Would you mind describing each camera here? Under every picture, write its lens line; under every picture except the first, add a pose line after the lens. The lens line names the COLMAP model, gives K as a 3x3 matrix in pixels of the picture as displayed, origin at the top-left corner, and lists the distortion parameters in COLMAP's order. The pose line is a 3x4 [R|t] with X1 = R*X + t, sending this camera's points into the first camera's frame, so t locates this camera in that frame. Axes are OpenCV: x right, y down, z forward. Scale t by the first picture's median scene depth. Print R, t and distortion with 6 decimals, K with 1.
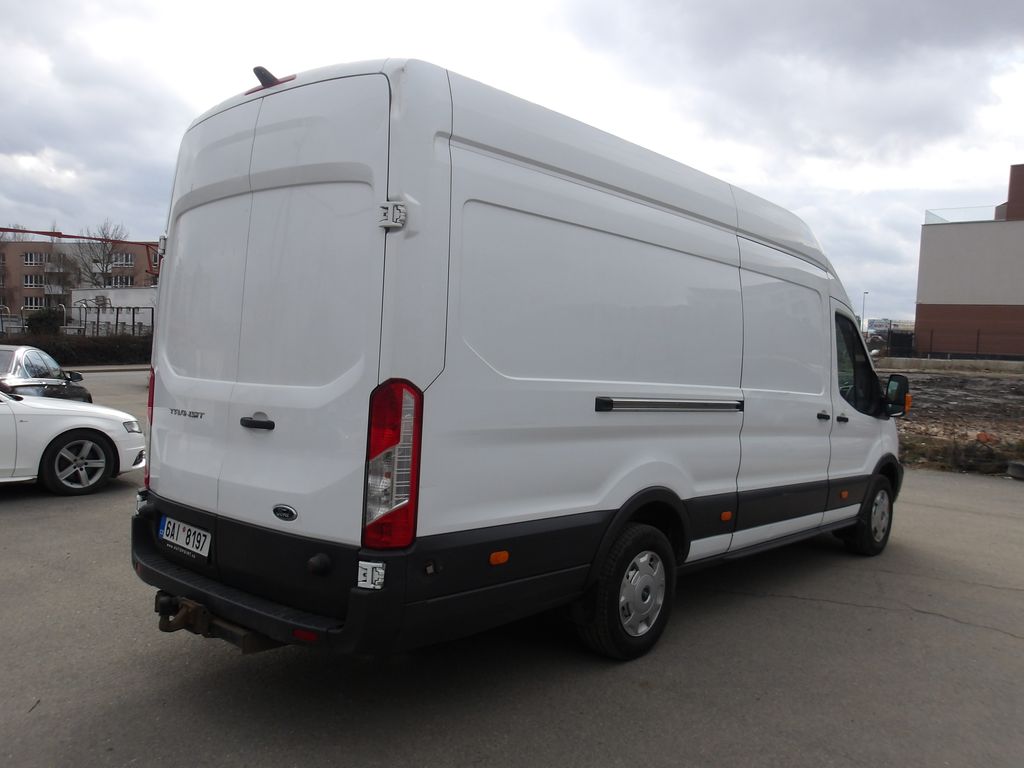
lens RADIAL K [[863.3, 0, 512.0], [0, 863.3, 384.0], [0, 0, 1]] dist [-0.007084, -0.006265]
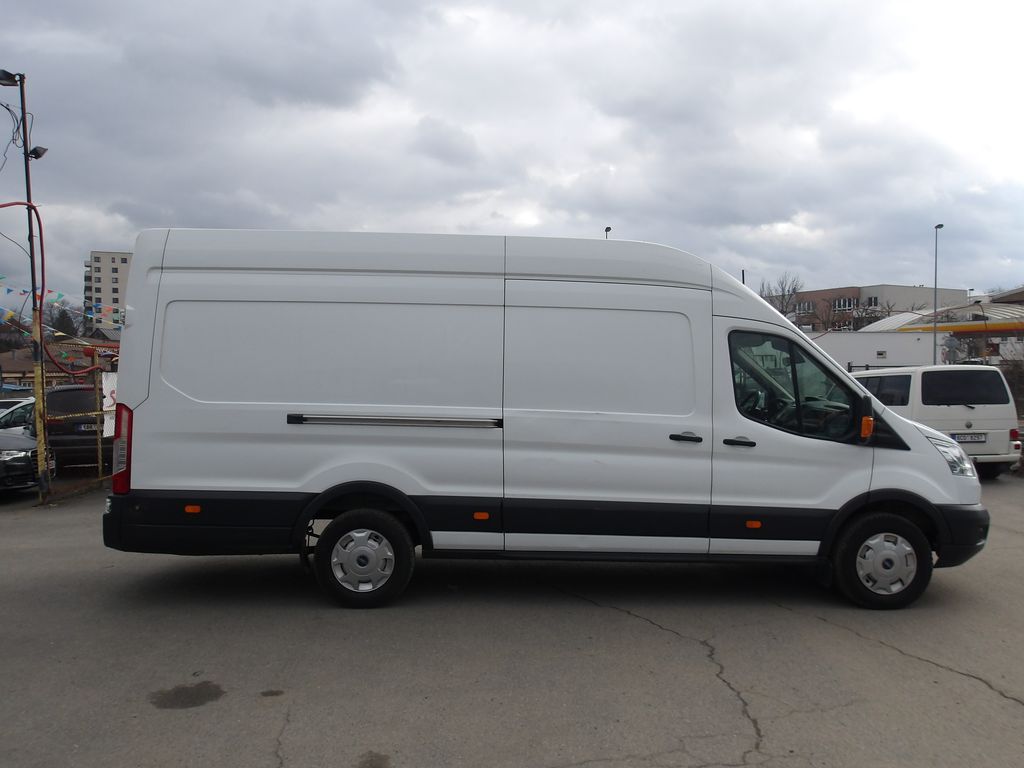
lens RADIAL K [[863.3, 0, 512.0], [0, 863.3, 384.0], [0, 0, 1]] dist [-0.007084, -0.006265]
pose [[0.683252, -0.041957, -0.728976, 1.329119], [0.003300, 0.998515, -0.054378, 0.041739], [0.730175, 0.034749, 0.682376, 0.243658]]
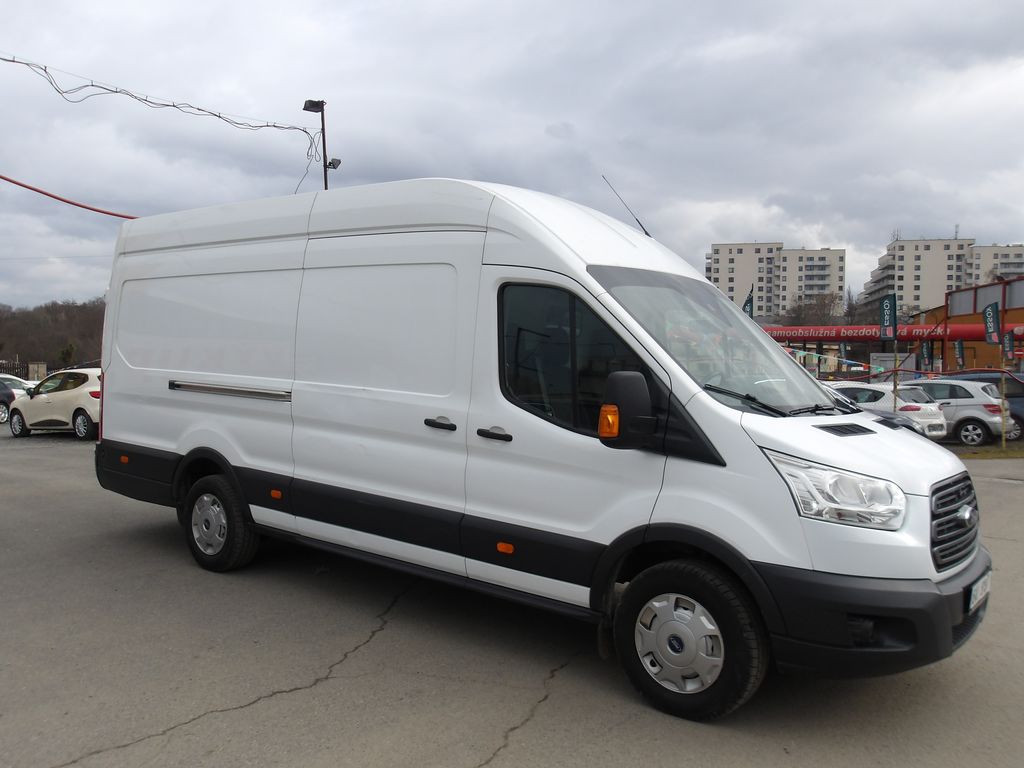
lens RADIAL K [[865.6, 0, 512.0], [0, 865.6, 384.0], [0, 0, 1]] dist [-0.001821, -0.000566]
pose [[0.043538, -0.019010, -0.998871, 1.593852], [-0.049840, 0.998533, -0.021176, 0.022092], [0.997808, 0.050706, 0.042527, 1.439667]]
